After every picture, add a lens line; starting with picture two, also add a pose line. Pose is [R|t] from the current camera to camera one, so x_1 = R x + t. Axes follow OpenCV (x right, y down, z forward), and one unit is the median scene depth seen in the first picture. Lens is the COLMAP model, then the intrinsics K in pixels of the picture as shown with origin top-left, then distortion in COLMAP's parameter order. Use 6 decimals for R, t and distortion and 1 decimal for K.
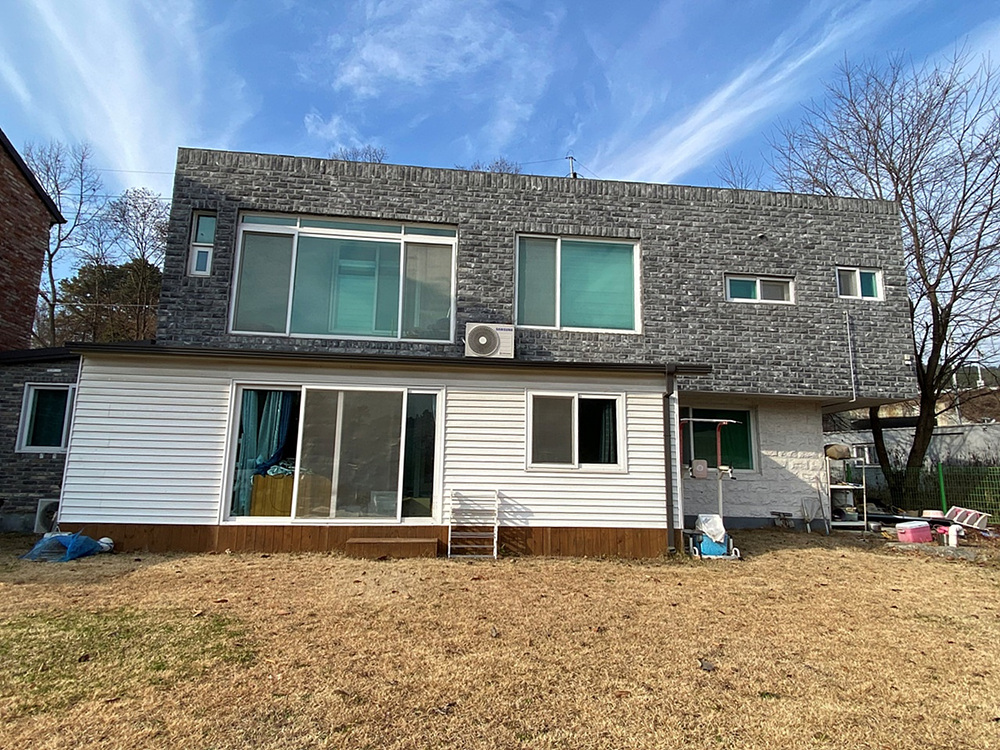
lens RADIAL K [[579.8, 0, 500.0], [0, 579.8, 375.0], [0, 0, 1]] dist [0.080223, -0.093183]
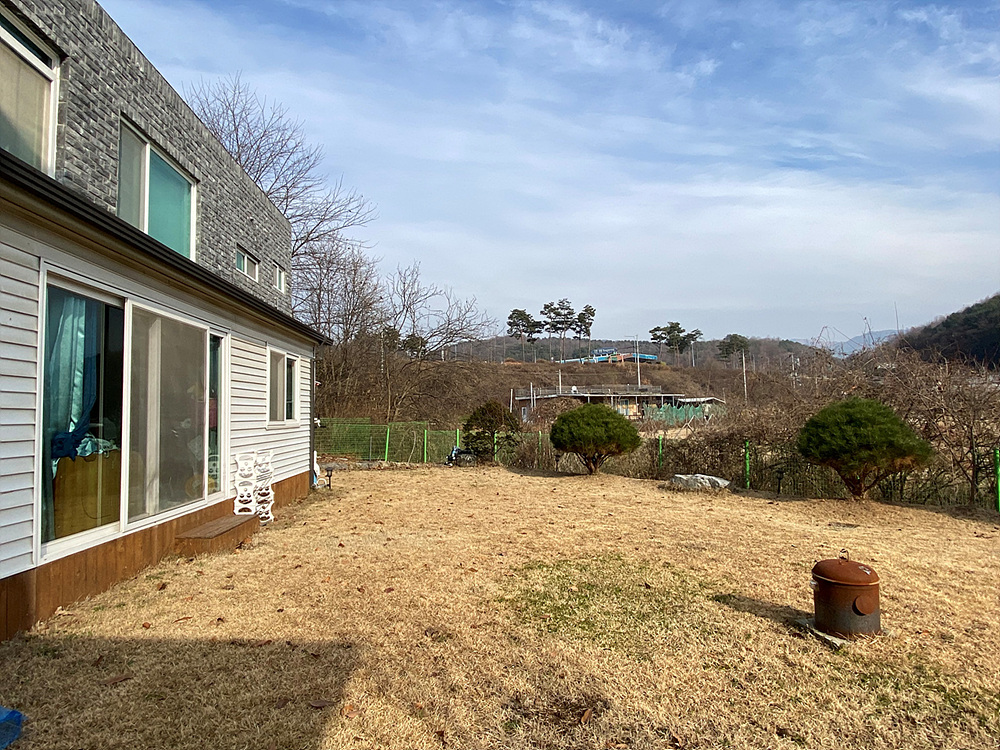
lens RADIAL K [[554.7, 0, 500.0], [0, 554.7, 375.0], [0, 0, 1]] dist [0.026819, -0.027371]
pose [[0.040212, 0.051979, 0.997838, -0.674101], [-0.148833, 0.987817, -0.045460, 0.048417], [-0.988044, -0.146683, 0.047458, 0.461451]]
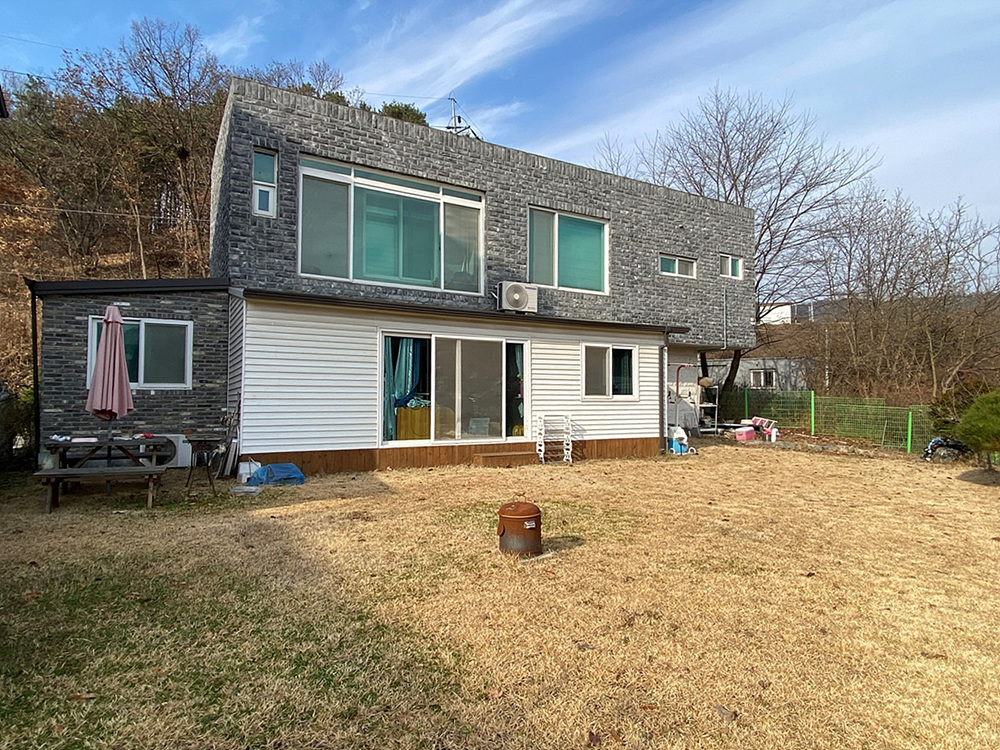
lens RADIAL K [[579.8, 0, 500.0], [0, 579.8, 375.0], [0, 0, 1]] dist [0.080223, -0.093183]
pose [[0.915453, 0.001799, 0.402421, -0.536083], [-0.056487, 0.990664, 0.124073, -0.043337], [-0.398440, -0.136315, 0.907008, -0.125994]]
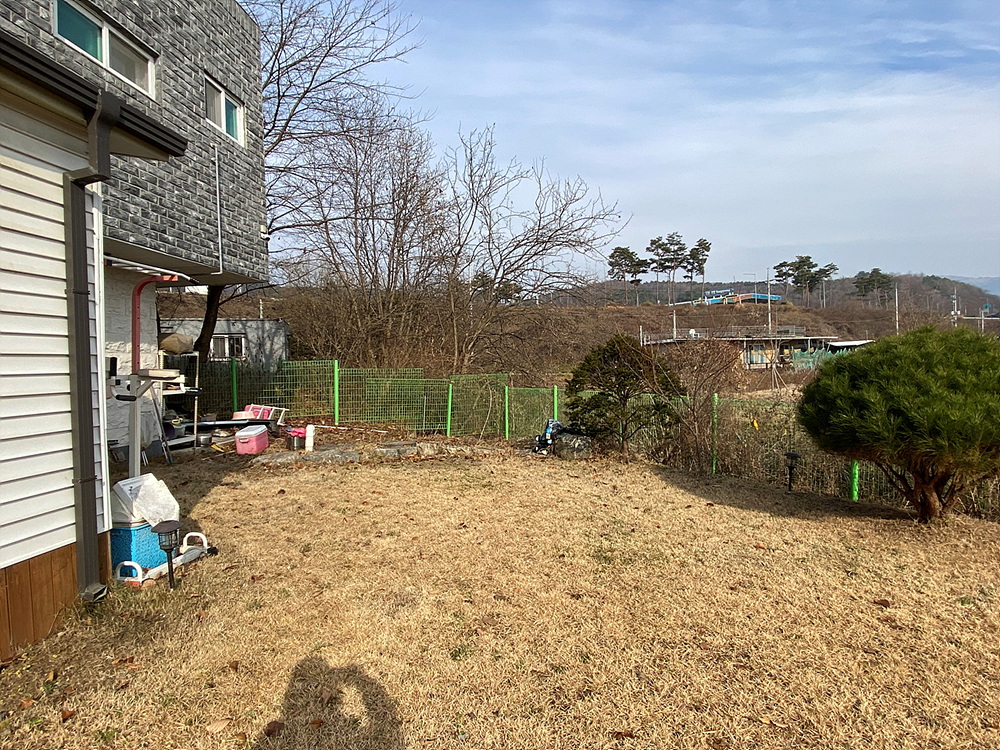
lens RADIAL K [[554.7, 0, 500.0], [0, 554.7, 375.0], [0, 0, 1]] dist [0.026819, -0.027371]
pose [[0.212099, -0.039101, 0.976466, 0.001619], [-0.136538, 0.988213, 0.069229, 0.076510], [-0.967663, -0.148008, 0.204261, 0.538456]]
